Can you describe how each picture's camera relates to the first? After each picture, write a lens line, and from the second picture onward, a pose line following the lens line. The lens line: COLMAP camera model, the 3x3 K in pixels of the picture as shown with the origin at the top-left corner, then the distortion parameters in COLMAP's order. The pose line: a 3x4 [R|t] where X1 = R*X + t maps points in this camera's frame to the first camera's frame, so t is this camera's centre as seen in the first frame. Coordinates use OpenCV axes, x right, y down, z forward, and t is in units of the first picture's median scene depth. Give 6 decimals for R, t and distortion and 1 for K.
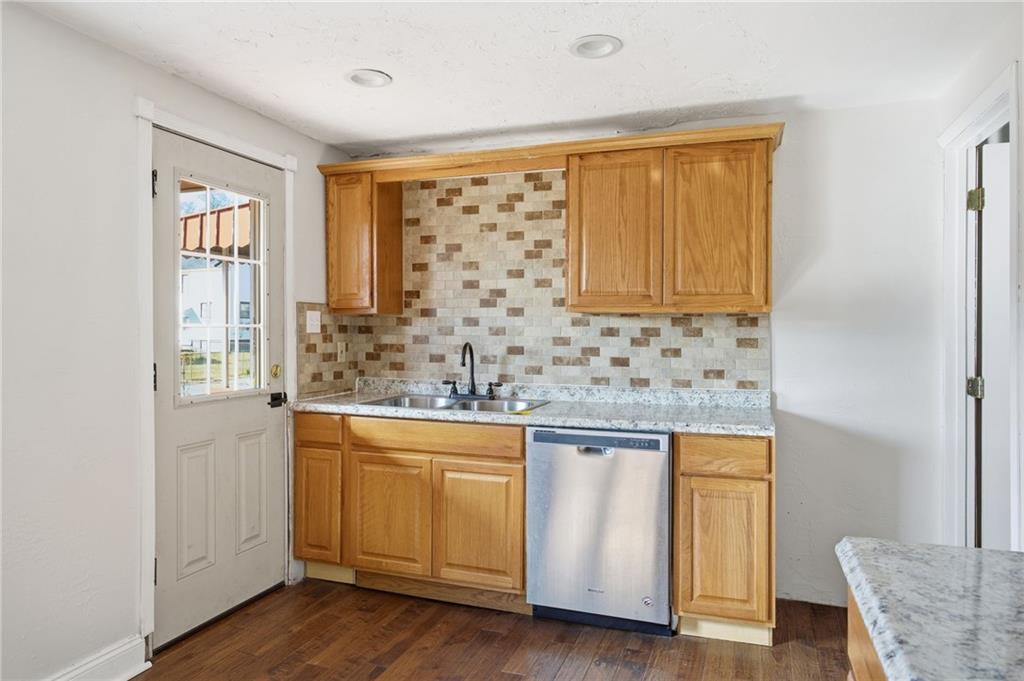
lens RADIAL K [[671.3, 0, 507.7], [0, 671.3, 328.8], [0, 0, 1]] dist [-0.009527, -0.001283]
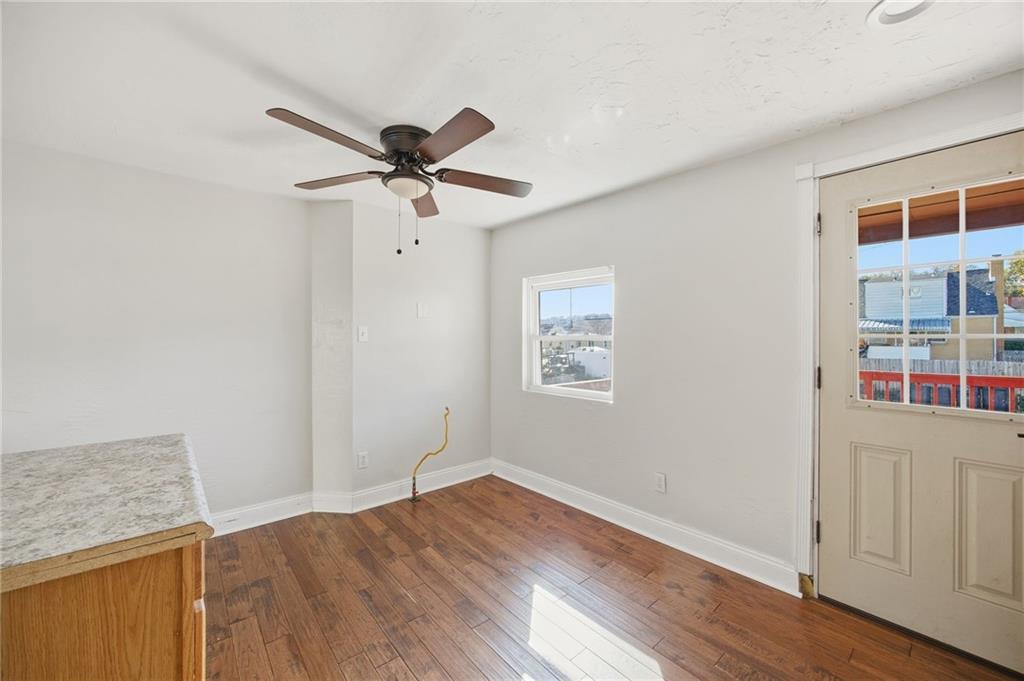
lens RADIAL K [[391.6, 0, 512.0], [0, 391.6, 340.5], [0, 0, 1]] dist [0.000070, -0.000094]
pose [[-0.481709, 0.003246, -0.876325, 0.560706], [0.002659, 0.999994, 0.002243, -0.003117], [0.876327, -0.001250, -0.481715, 1.196719]]
